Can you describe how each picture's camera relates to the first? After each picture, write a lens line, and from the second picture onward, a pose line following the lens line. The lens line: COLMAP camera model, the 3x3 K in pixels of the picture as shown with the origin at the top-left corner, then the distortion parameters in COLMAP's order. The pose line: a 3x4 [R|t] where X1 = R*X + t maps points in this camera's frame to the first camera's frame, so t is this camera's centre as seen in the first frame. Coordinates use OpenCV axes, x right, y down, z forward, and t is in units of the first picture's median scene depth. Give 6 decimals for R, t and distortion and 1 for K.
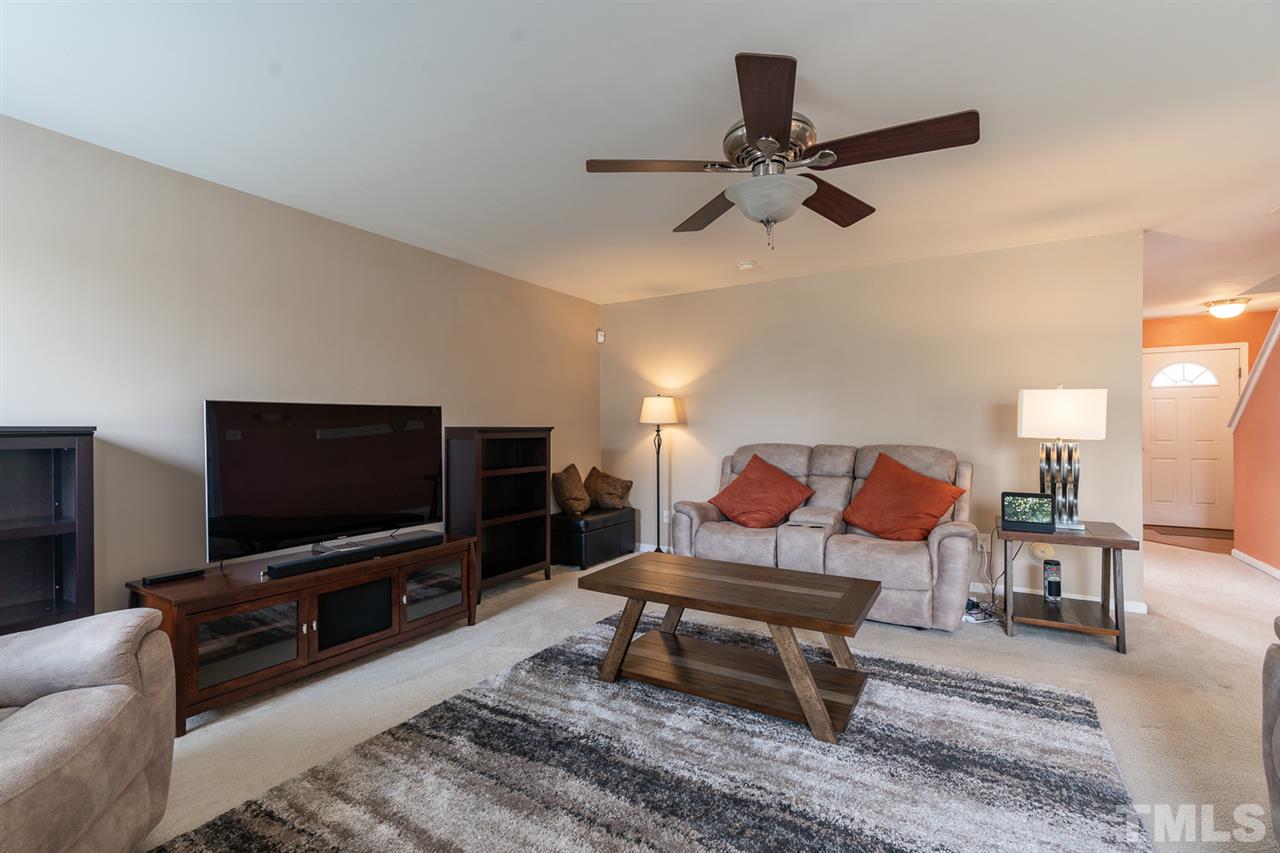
lens RADIAL K [[582.8, 0, 637.0], [0, 582.8, 430.4], [0, 0, 1]] dist [-0.000666, 0.000121]
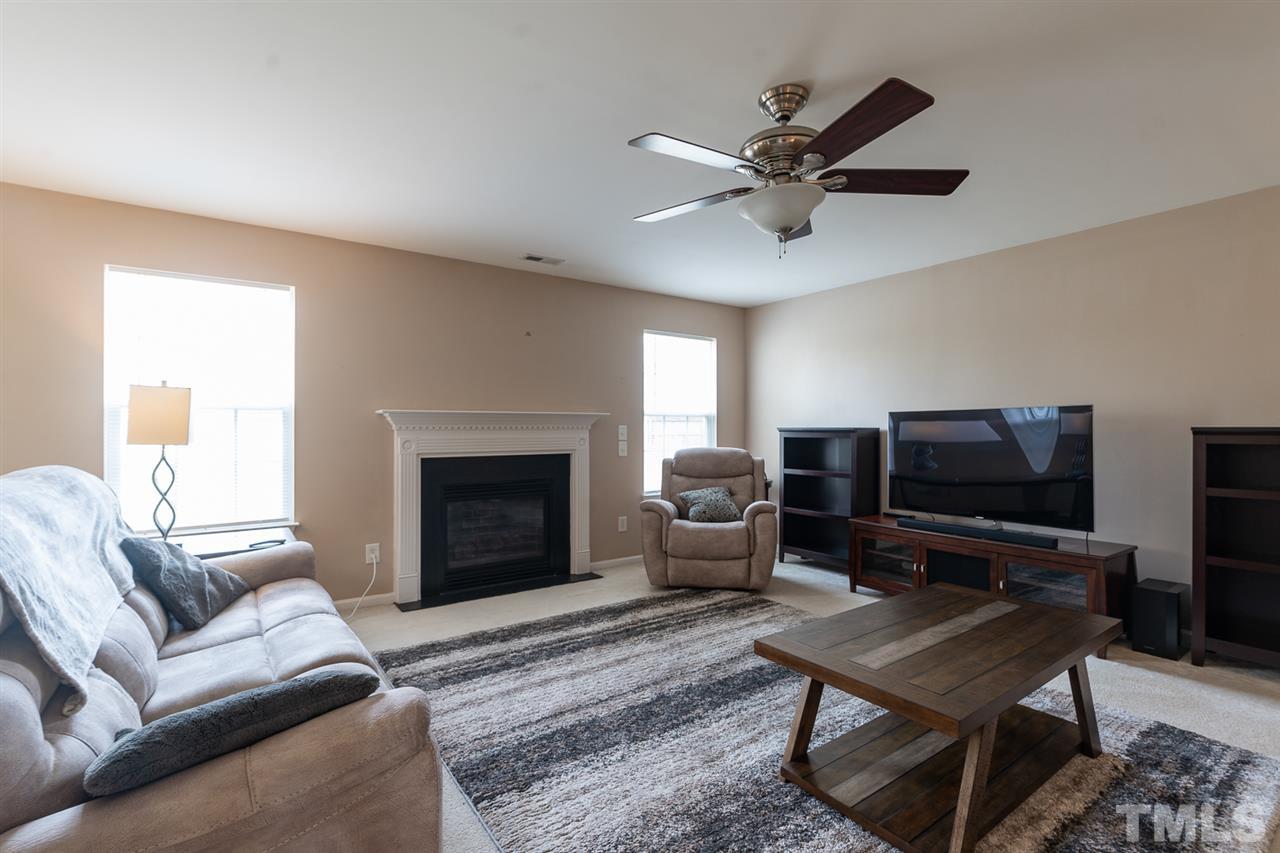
lens RADIAL K [[582.8, 0, 637.0], [0, 582.8, 430.4], [0, 0, 1]] dist [-0.000666, 0.000121]
pose [[-0.413148, 0.005125, -0.910650, 1.349439], [-0.003081, 0.999971, 0.007025, -0.011027], [0.910659, 0.005708, -0.413120, 1.257138]]
